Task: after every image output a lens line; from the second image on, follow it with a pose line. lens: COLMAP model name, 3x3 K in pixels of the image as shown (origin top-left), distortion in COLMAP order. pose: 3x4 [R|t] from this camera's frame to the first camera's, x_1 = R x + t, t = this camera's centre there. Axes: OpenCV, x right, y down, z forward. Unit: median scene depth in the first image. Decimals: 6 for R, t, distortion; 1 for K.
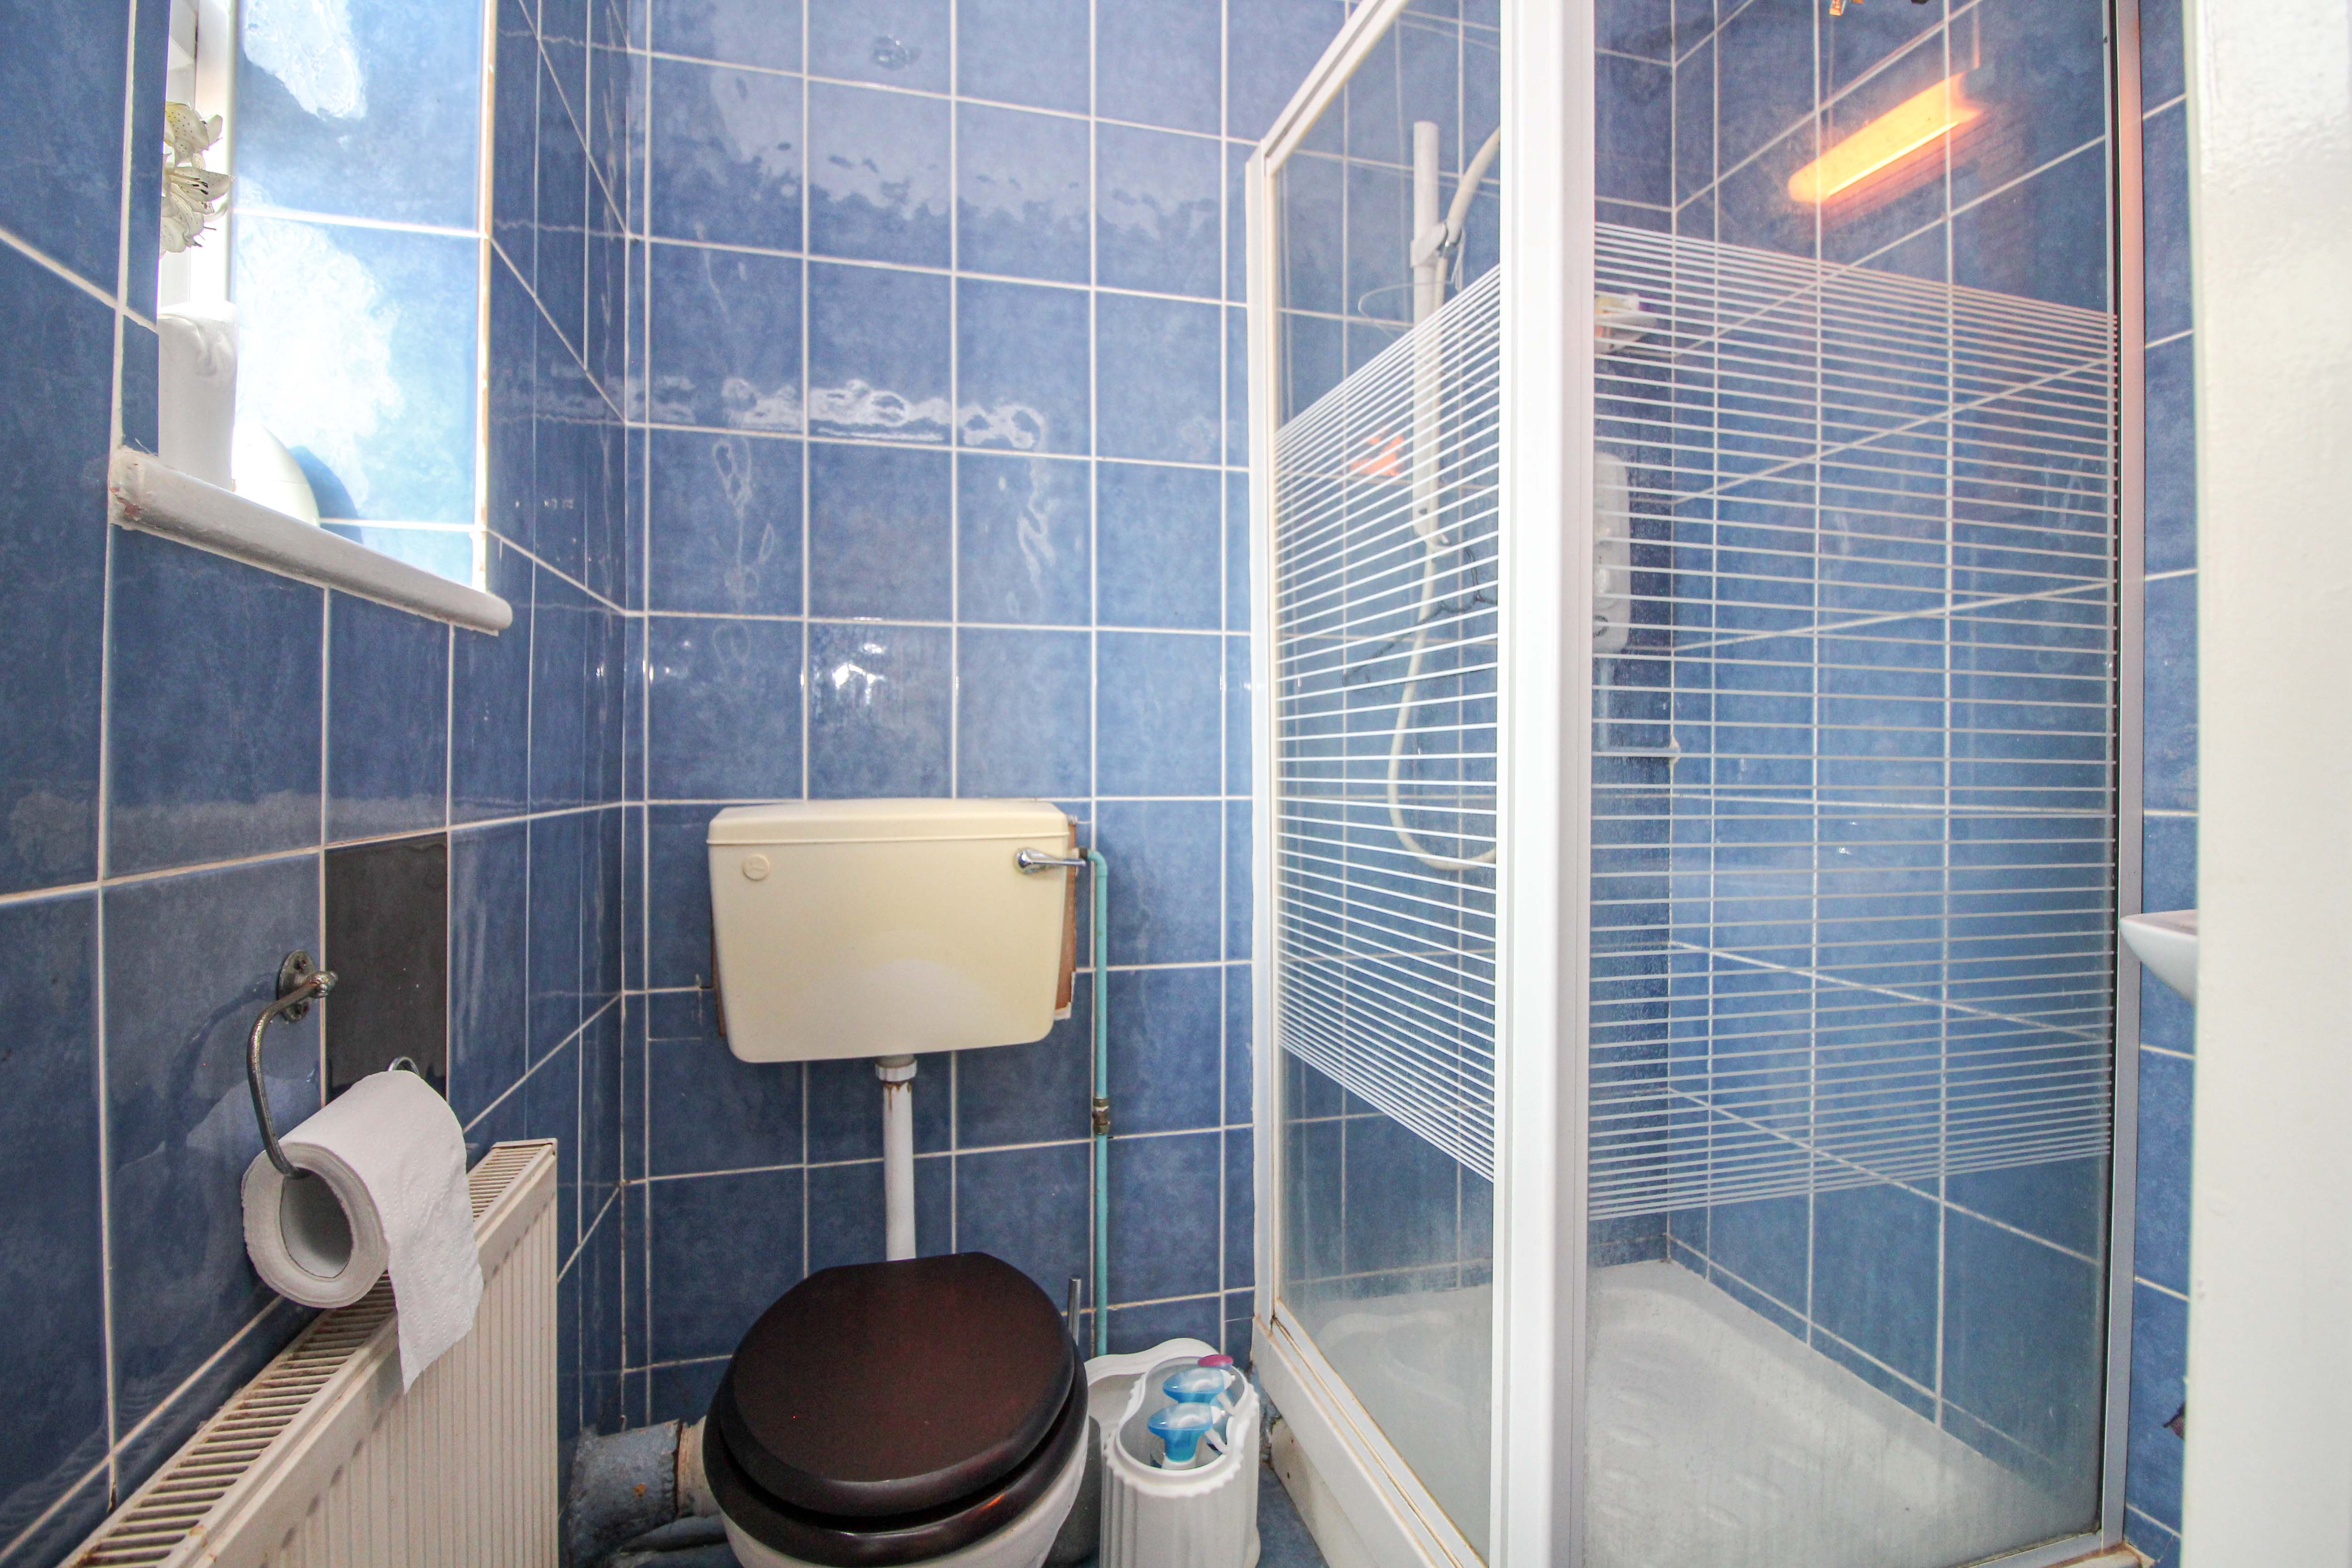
lens RADIAL K [[1087.1, 0, 1182.6], [0, 1087.1, 775.8], [0, 0, 1]] dist [0.001254, -0.001082]
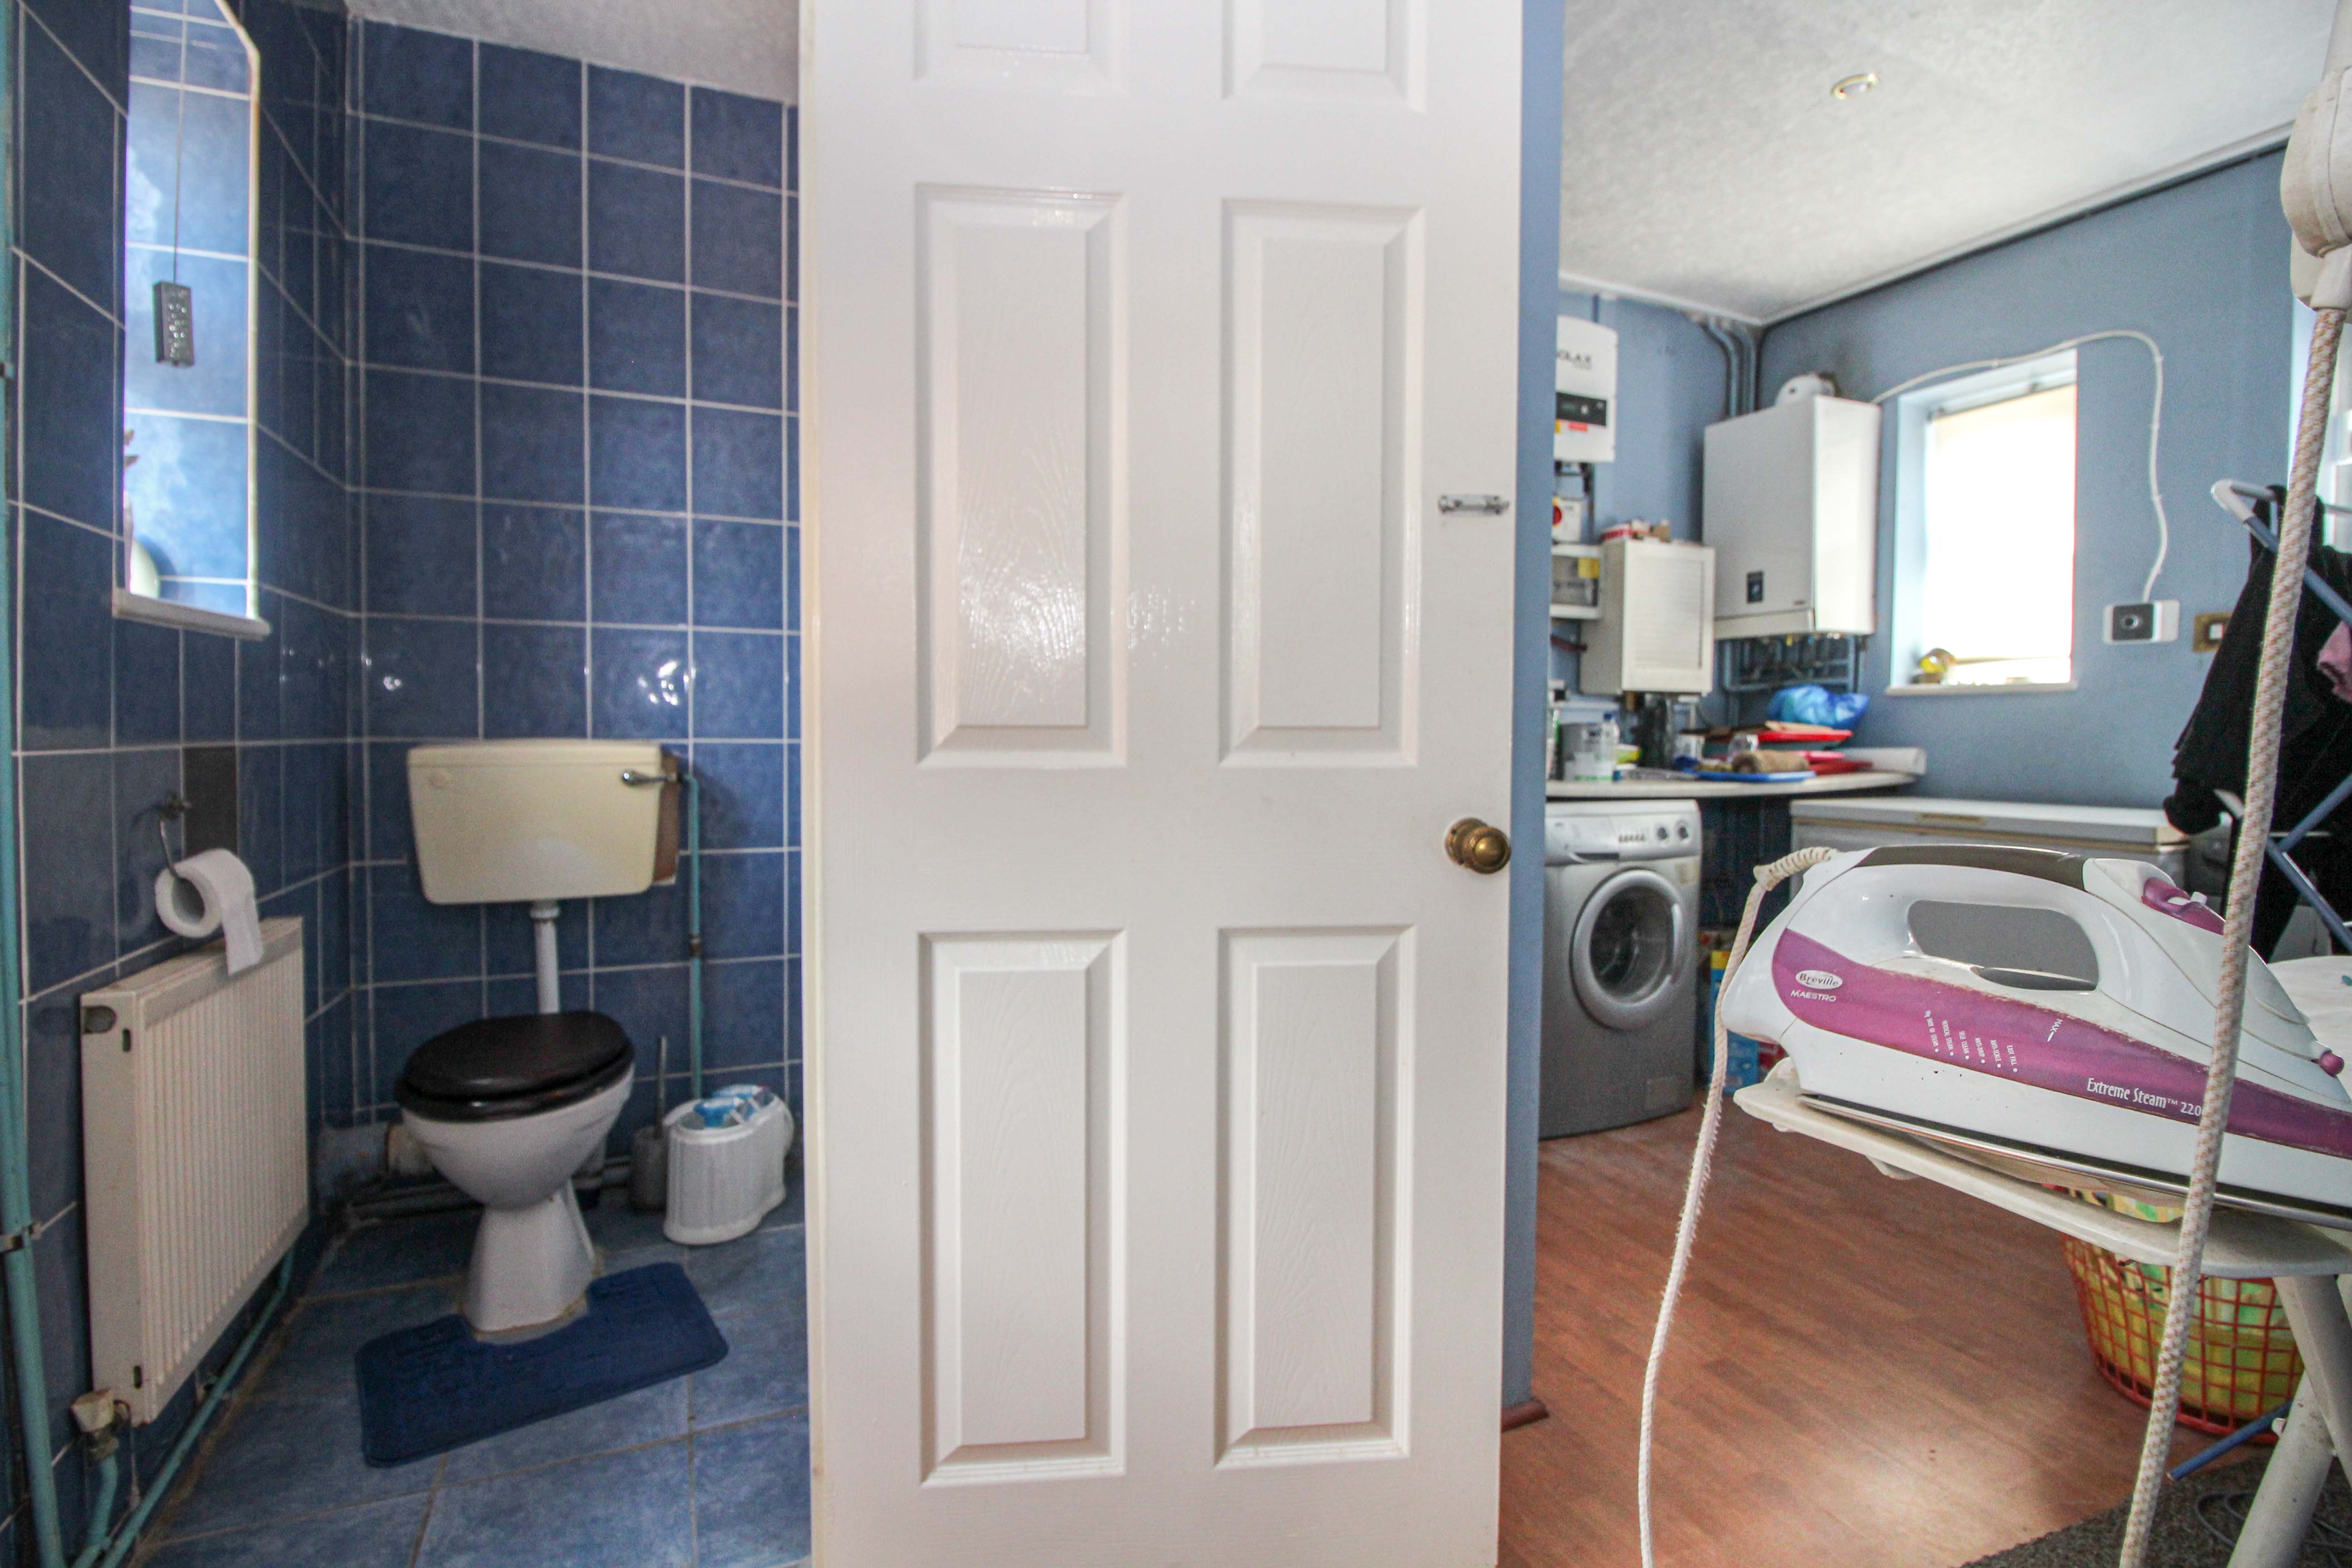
lens RADIAL K [[1087.1, 0, 1169.0], [0, 1087.1, 771.7], [0, 0, 1]] dist [0.001254, -0.001082]
pose [[0.988901, 0.003112, 0.148541, 0.394761], [-0.007463, 0.999559, 0.028749, 0.017819], [-0.148386, -0.029538, 0.988488, -0.677309]]
